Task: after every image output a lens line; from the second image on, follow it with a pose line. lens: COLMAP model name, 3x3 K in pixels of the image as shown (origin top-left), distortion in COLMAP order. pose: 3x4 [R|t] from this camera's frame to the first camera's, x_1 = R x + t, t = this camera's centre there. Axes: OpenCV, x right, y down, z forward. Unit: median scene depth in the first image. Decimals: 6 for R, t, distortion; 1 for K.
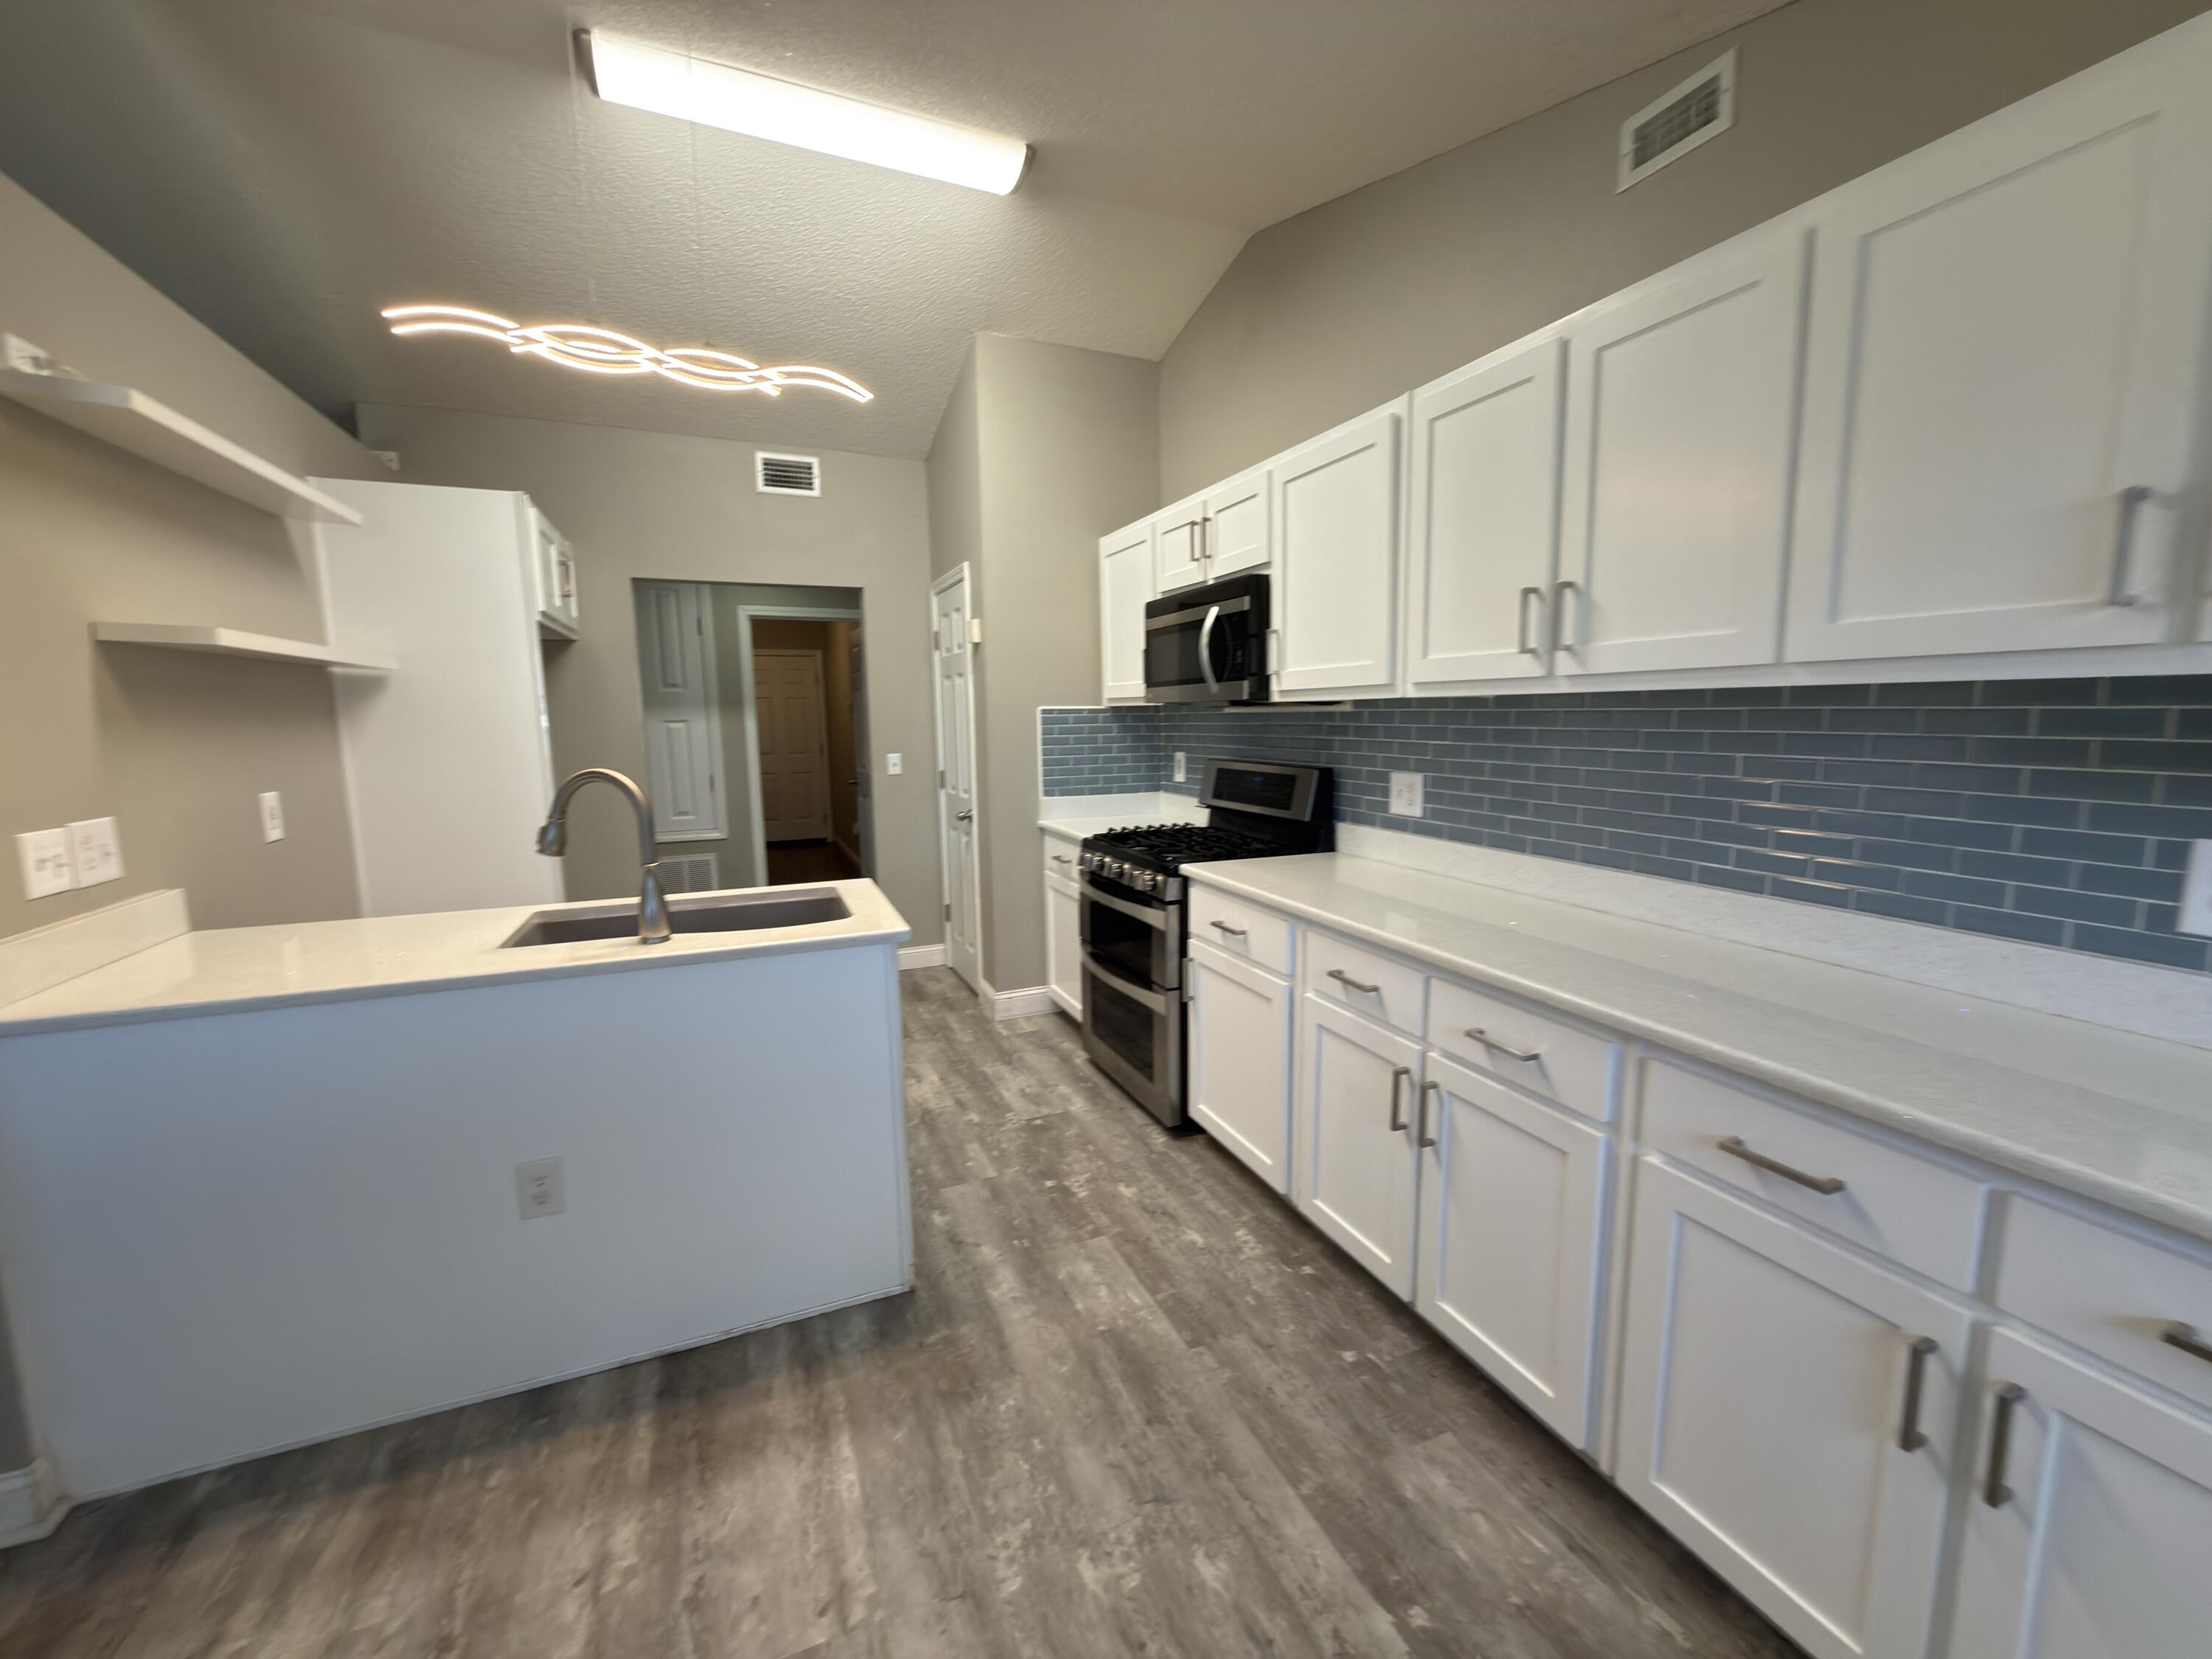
lens RADIAL K [[884.2, 0, 1103.5], [0, 884.2, 823.1], [0, 0, 1]] dist [-0.000093, 0.000233]
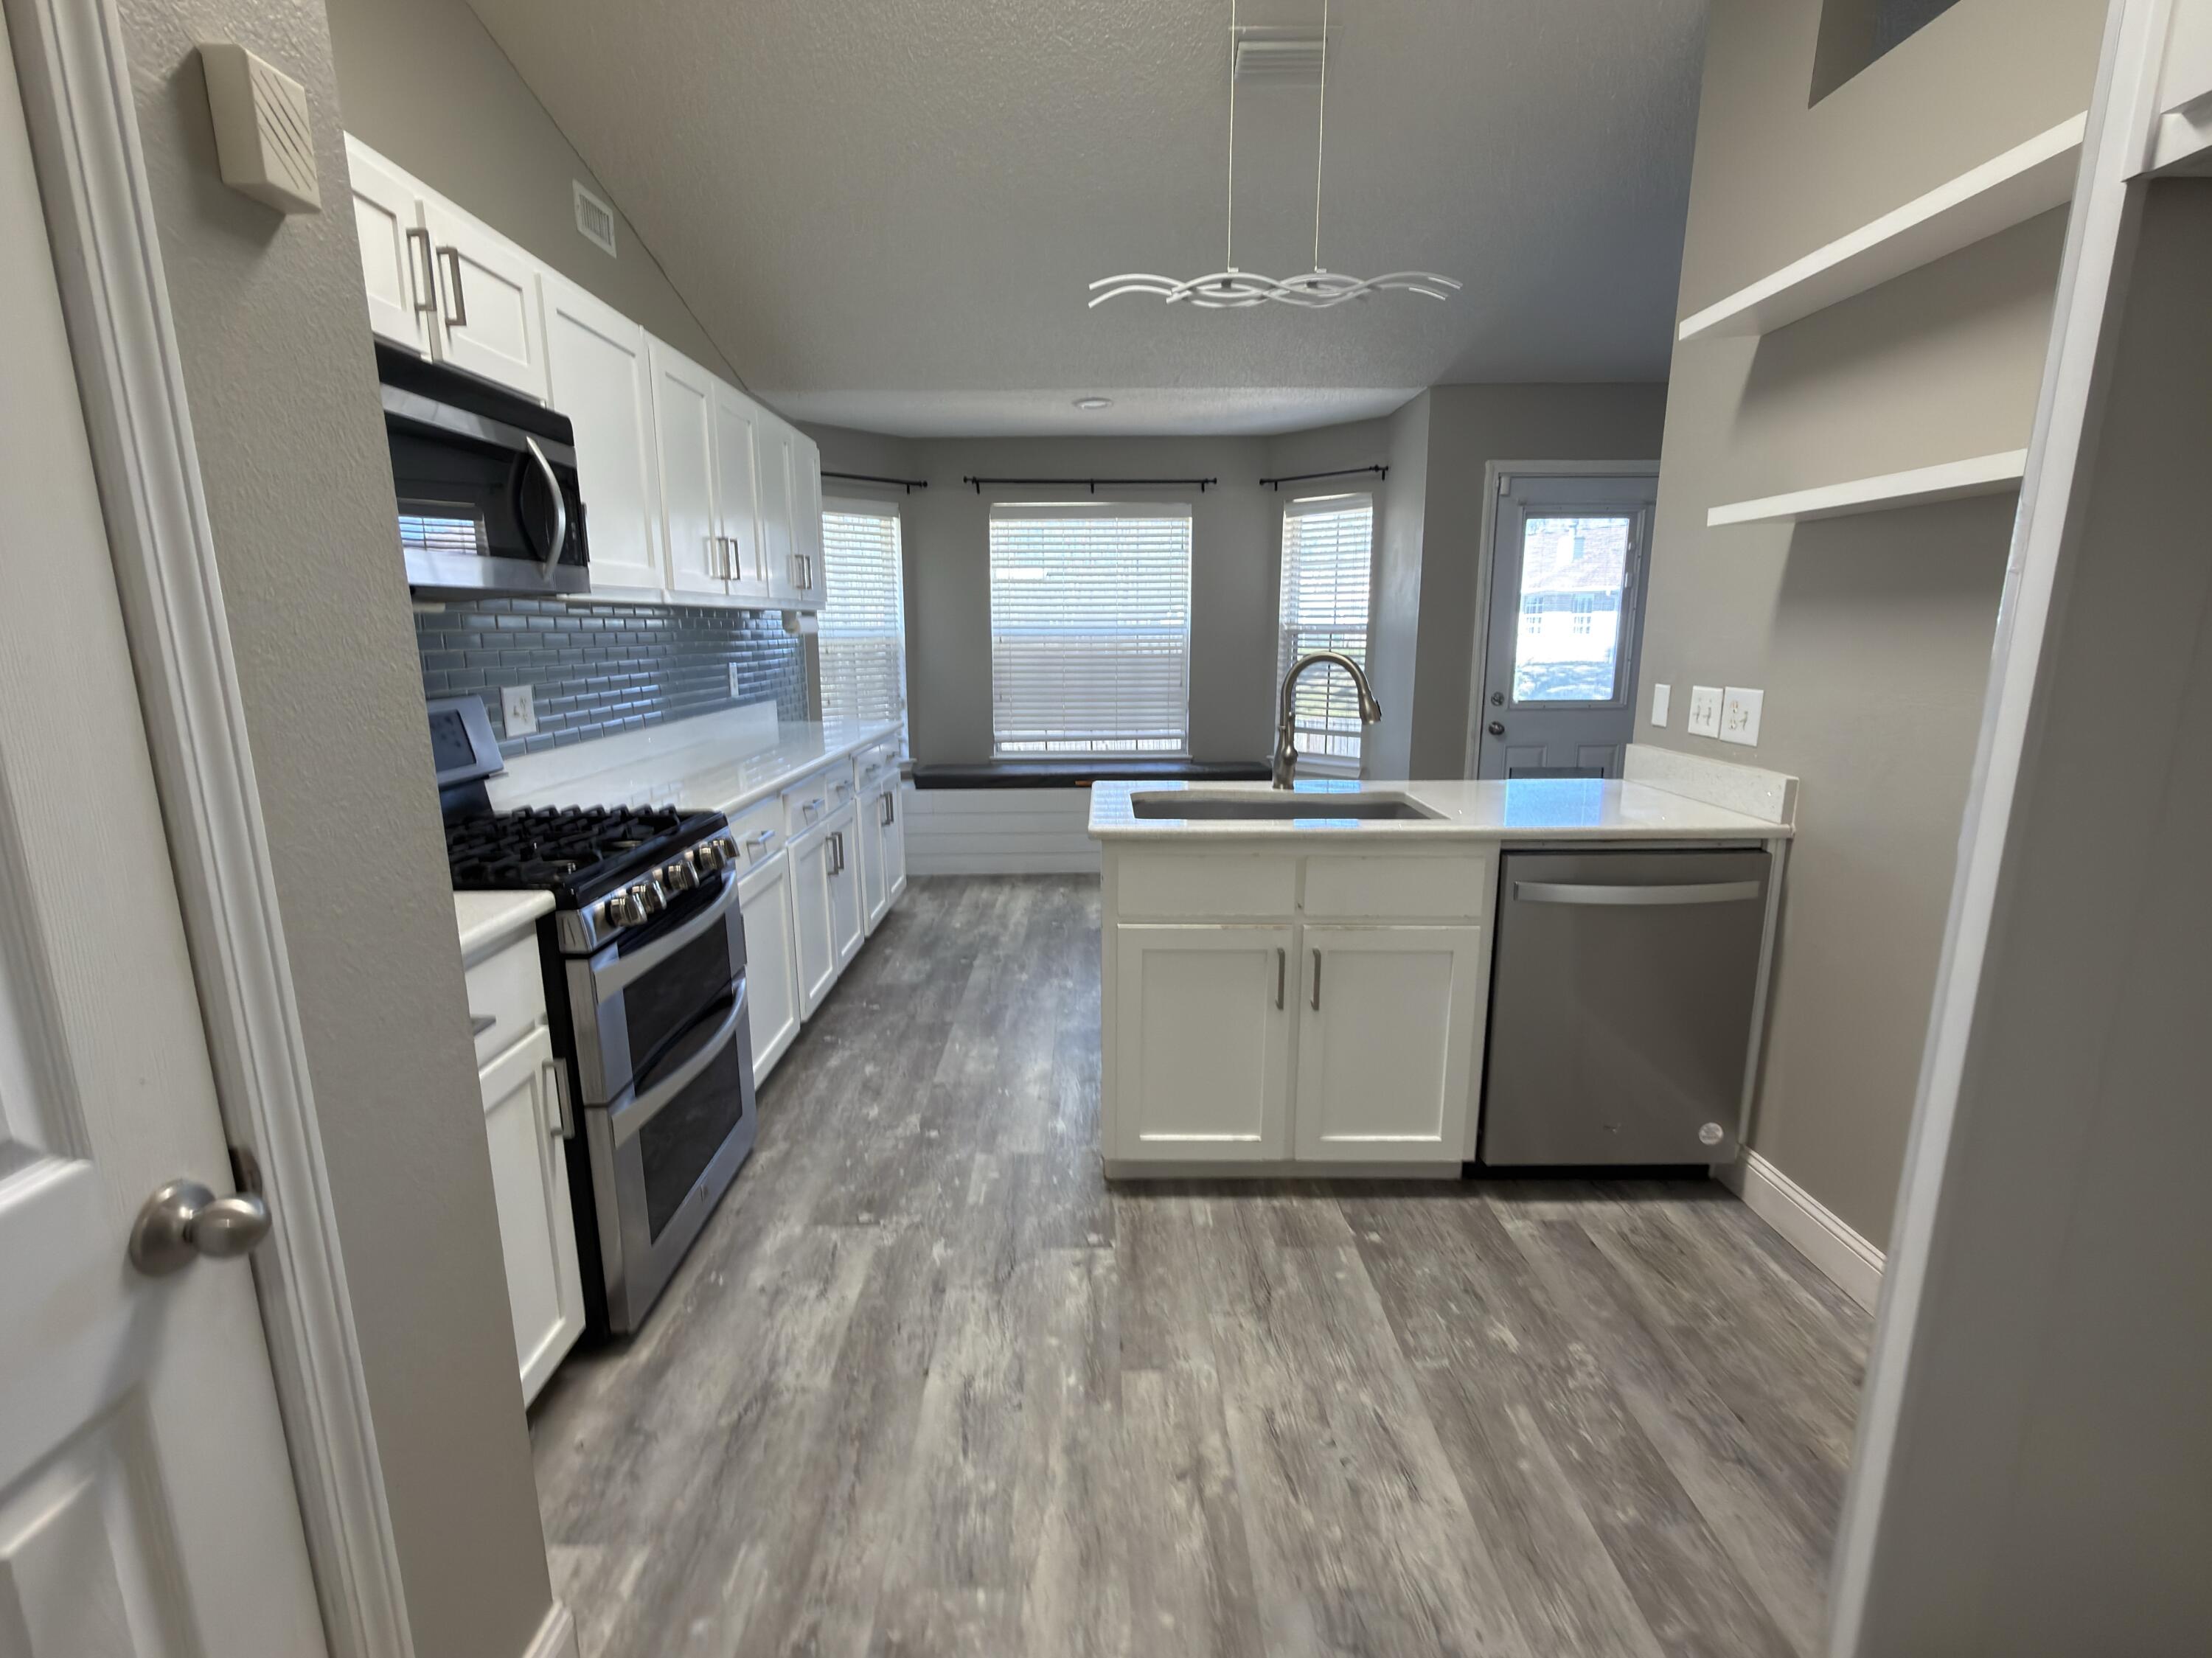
lens RADIAL K [[973.6, 0, 1104.0], [0, 973.6, 823.3], [0, 0, 1]] dist [-0.000315, -0.000017]
pose [[-0.923267, -0.062074, 0.379111, -0.539755], [0.062840, 0.949163, 0.308448, -0.180856], [-0.378985, 0.308603, -0.872430, 1.578594]]
